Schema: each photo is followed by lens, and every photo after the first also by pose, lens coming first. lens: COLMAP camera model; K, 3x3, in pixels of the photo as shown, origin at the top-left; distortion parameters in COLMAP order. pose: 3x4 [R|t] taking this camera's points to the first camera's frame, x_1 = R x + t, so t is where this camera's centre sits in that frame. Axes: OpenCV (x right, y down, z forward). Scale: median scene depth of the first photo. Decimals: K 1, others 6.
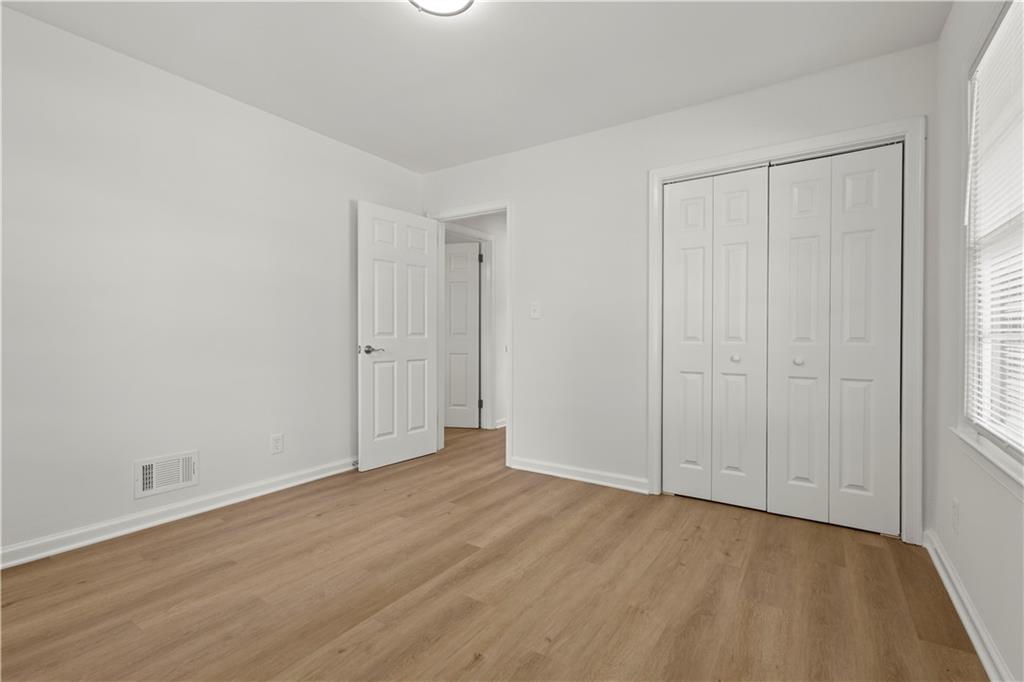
lens RADIAL K [[474.4, 0, 510.8], [0, 474.4, 338.7], [0, 0, 1]] dist [-0.001970, -0.000291]
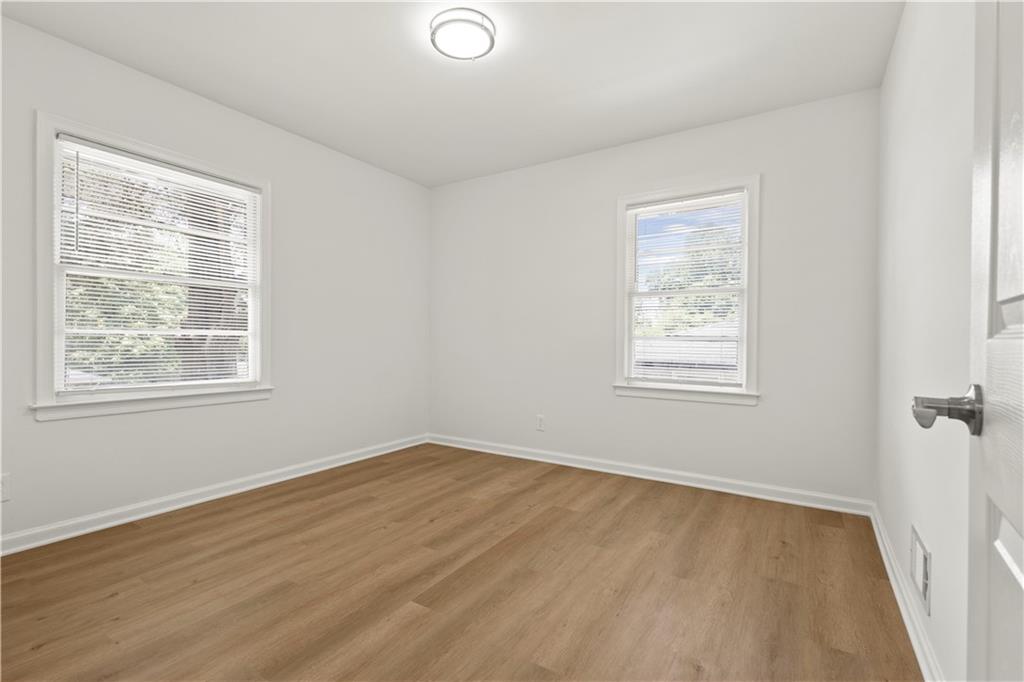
lens RADIAL K [[474.4, 0, 508.3], [0, 474.4, 342.9], [0, 0, 1]] dist [-0.001970, -0.000291]
pose [[-0.999748, -0.014371, -0.017265, -0.234357], [-0.014548, 0.999842, 0.010206, 0.000239], [0.017116, 0.010455, -0.999799, 2.062343]]
